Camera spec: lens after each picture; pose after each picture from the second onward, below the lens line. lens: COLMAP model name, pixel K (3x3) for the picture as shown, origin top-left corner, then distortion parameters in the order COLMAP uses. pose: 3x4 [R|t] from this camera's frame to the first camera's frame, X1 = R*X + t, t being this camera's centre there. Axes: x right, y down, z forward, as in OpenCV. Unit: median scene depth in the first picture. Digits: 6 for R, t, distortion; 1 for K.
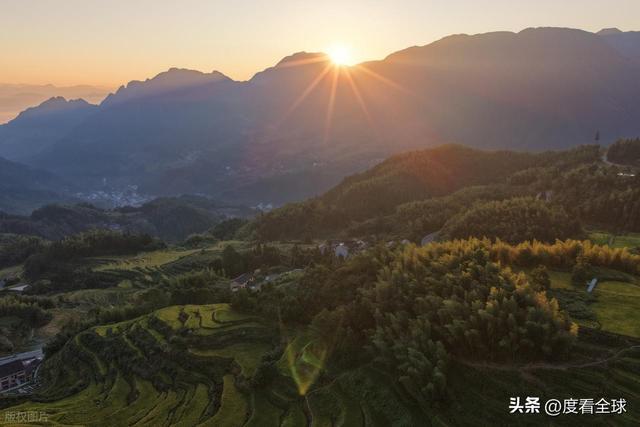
lens RADIAL K [[533.1, 0, 322.5], [0, 533.1, 213.9], [0, 0, 1]] dist [-0.016848, 0.042400]
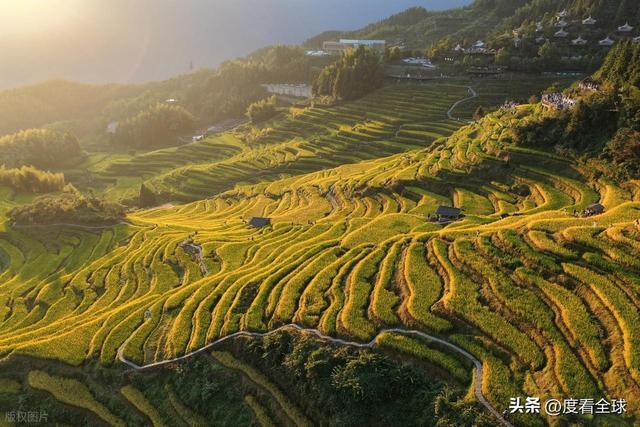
lens RADIAL K [[533.1, 0, 322.5], [0, 533.1, 213.9], [0, 0, 1]] dist [-0.016848, 0.042400]
pose [[0.852522, -0.176783, 0.491889, 0.138265], [0.114766, 0.981413, 0.153808, 0.017258], [-0.509937, -0.074672, 0.856965, -0.107801]]
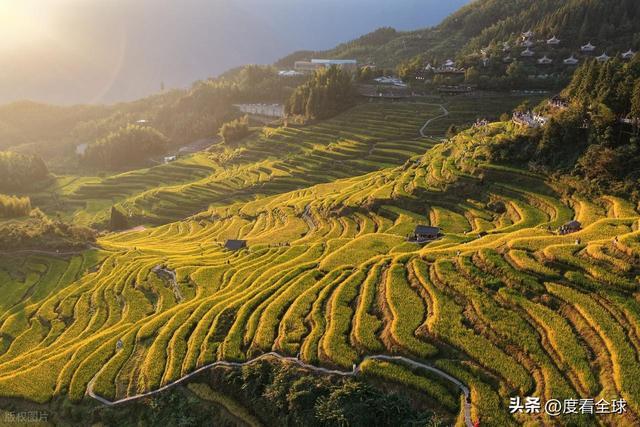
lens RADIAL K [[533.1, 0, 322.5], [0, 533.1, 213.9], [0, 0, 1]] dist [-0.016848, 0.042400]
pose [[0.824102, -0.175324, 0.538625, 0.138955], [0.126737, 0.983858, 0.126340, 0.016613], [-0.552081, -0.035853, 0.833019, -0.105192]]
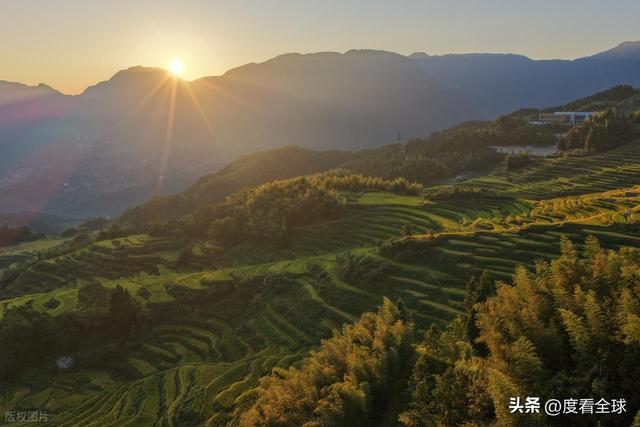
lens RADIAL K [[533.1, 0, 322.5], [0, 533.1, 213.9], [0, 0, 1]] dist [-0.016848, 0.042400]
pose [[0.957495, -0.054093, 0.283332, -0.036604], [0.062073, 0.997886, -0.019258, 0.051316], [-0.281691, 0.036027, 0.958829, -0.171493]]
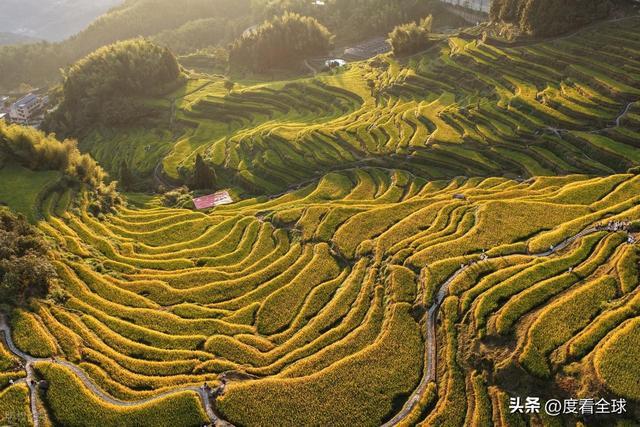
lens RADIAL K [[533.1, 0, 322.5], [0, 533.1, 213.9], [0, 0, 1]] dist [-0.016848, 0.042400]
pose [[0.979878, -0.103183, 0.170857, 0.221991], [0.044961, 0.948117, 0.314726, -0.009189], [-0.194467, -0.300711, 0.933678, 0.004683]]
